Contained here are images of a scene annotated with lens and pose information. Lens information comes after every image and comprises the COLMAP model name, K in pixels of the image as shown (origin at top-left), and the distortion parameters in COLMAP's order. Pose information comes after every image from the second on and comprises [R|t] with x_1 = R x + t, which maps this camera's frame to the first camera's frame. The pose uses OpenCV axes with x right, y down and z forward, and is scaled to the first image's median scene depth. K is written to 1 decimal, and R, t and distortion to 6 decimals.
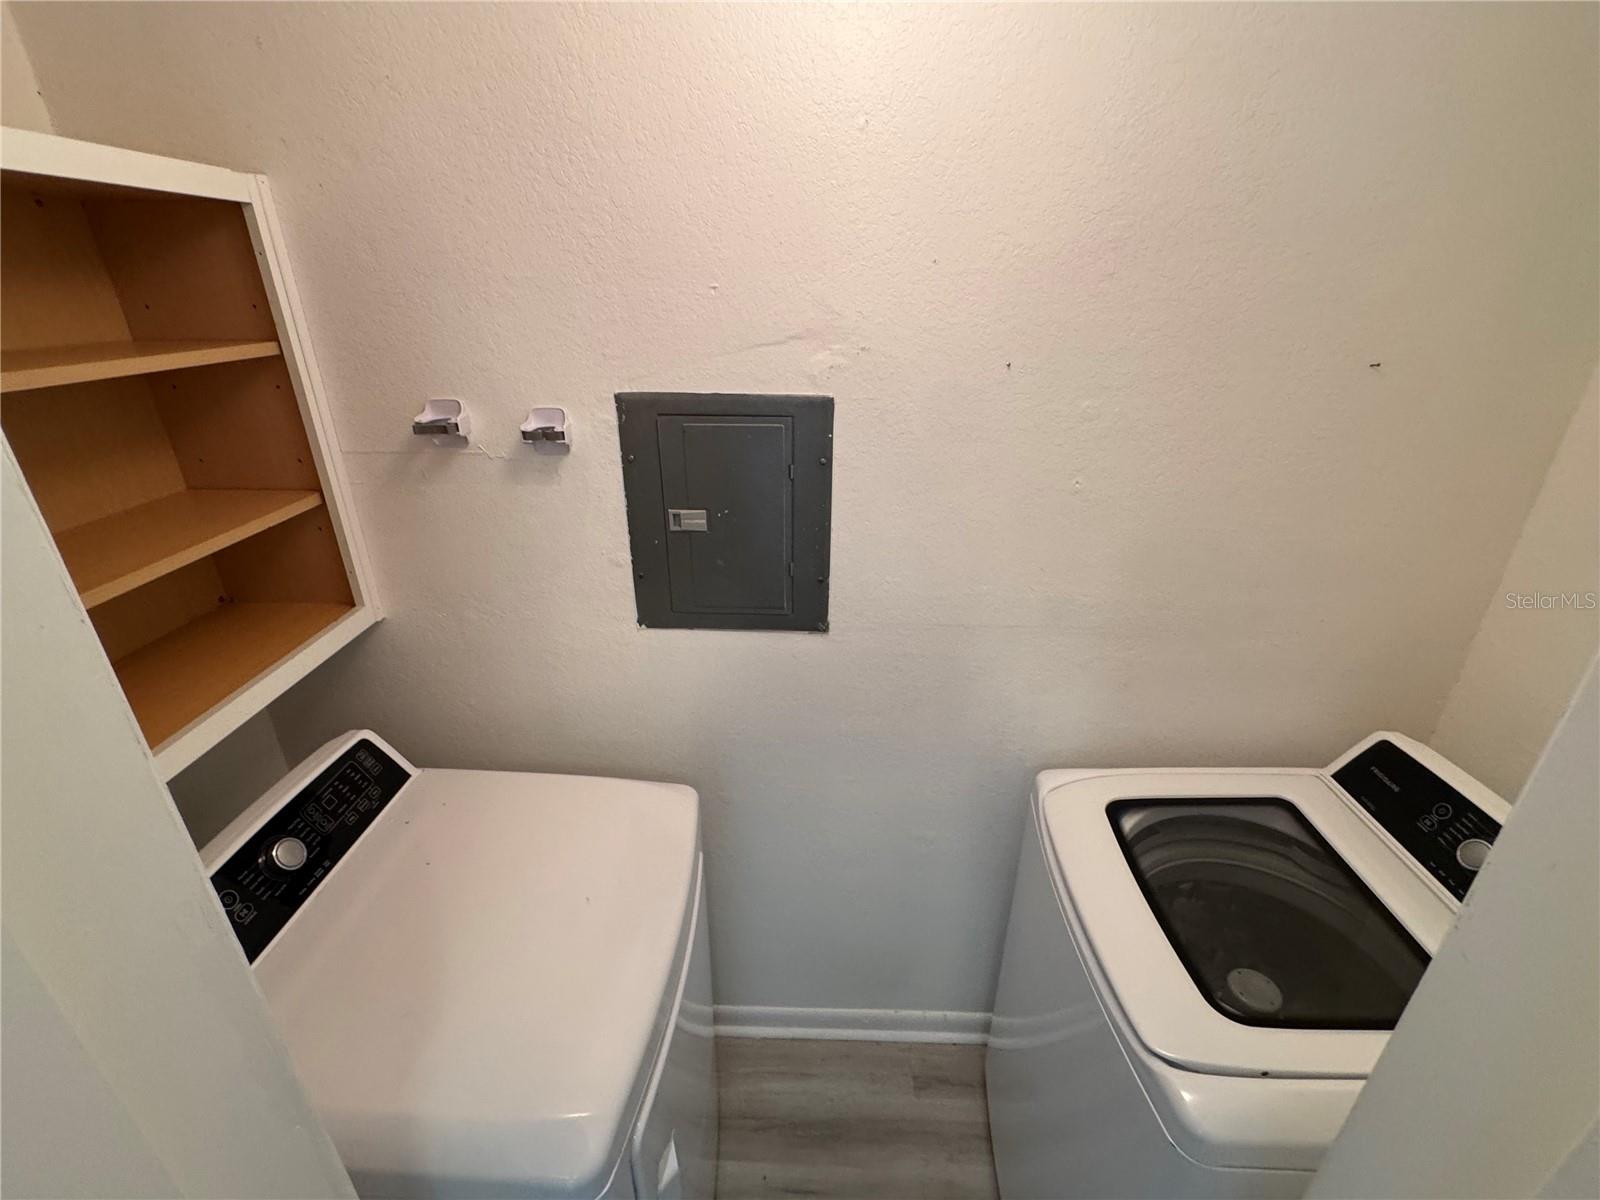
lens RADIAL K [[708.1, 0, 800.0], [0, 708.1, 600.0], [0, 0, 1]] dist [-0.000300, 0.000650]
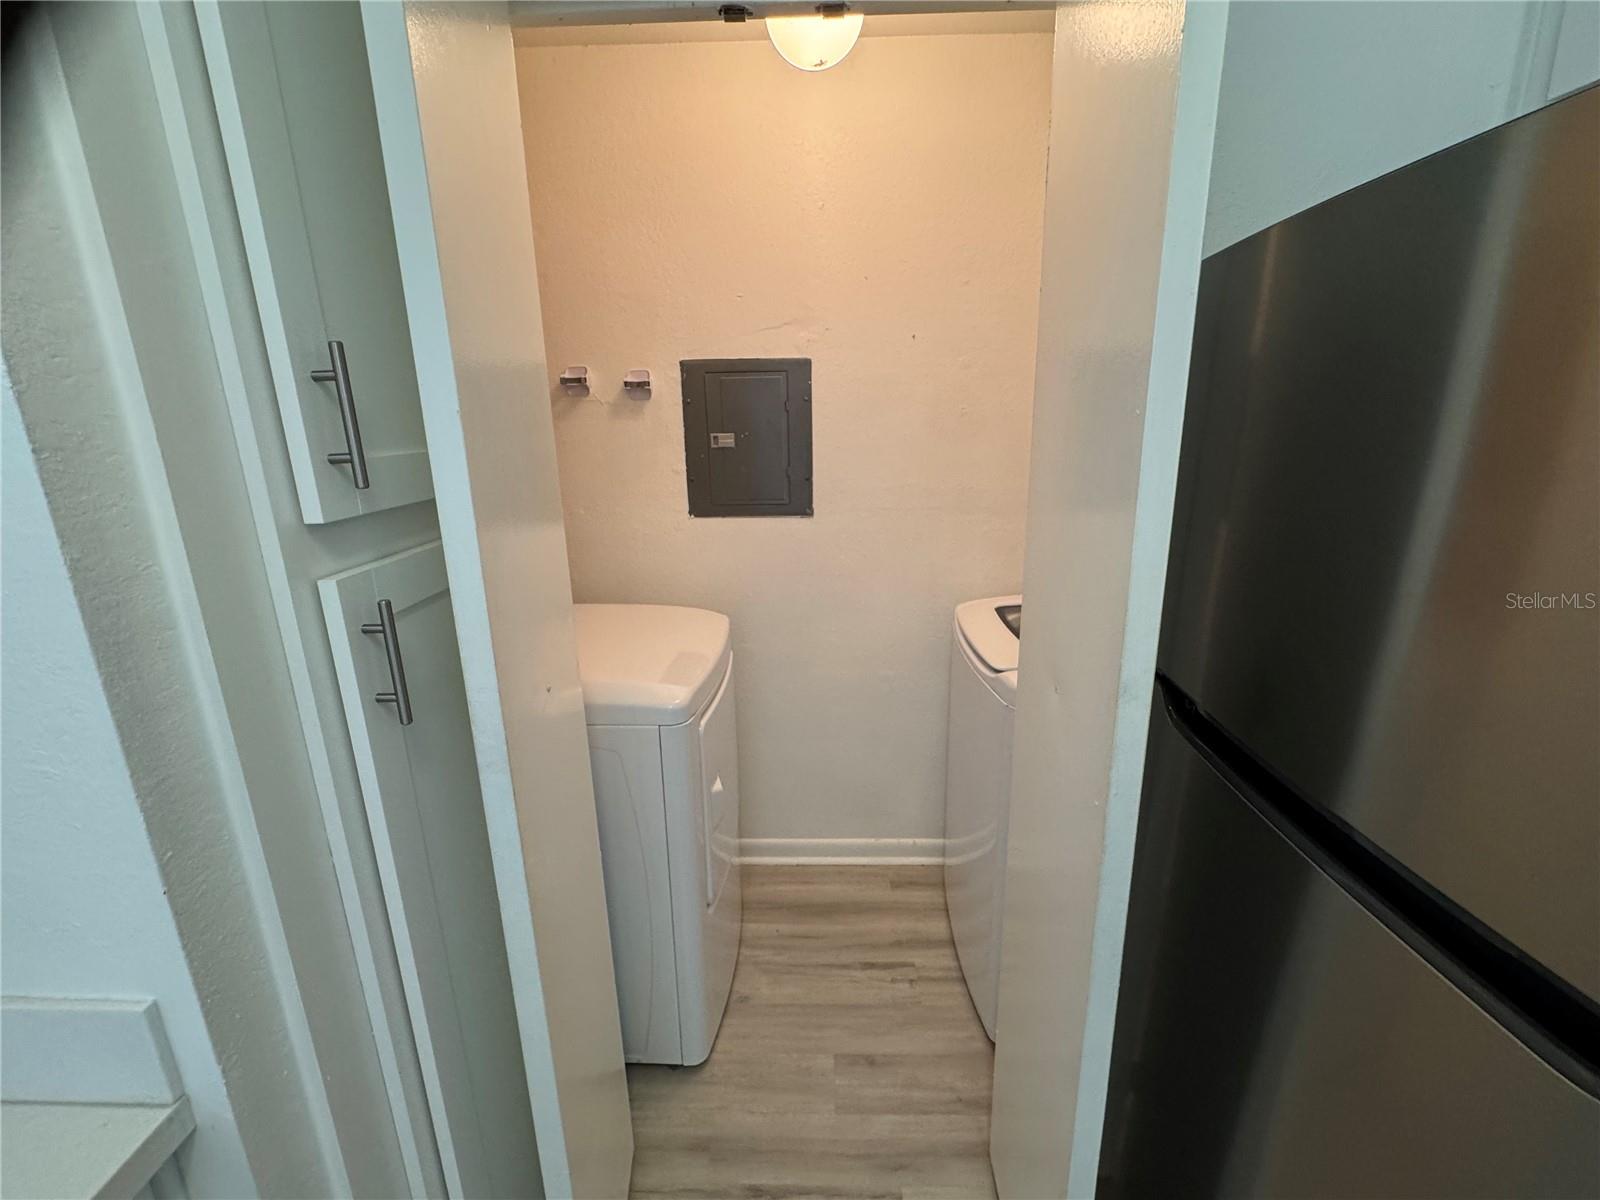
lens RADIAL K [[708.1, 0, 800.0], [0, 708.1, 600.0], [0, 0, 1]] dist [-0.000300, 0.000650]
pose [[0.999726, -0.022604, -0.006141, 0.016990], [0.021233, 0.985246, -0.169824, 0.500305], [0.009889, 0.169647, 0.985455, -0.492569]]
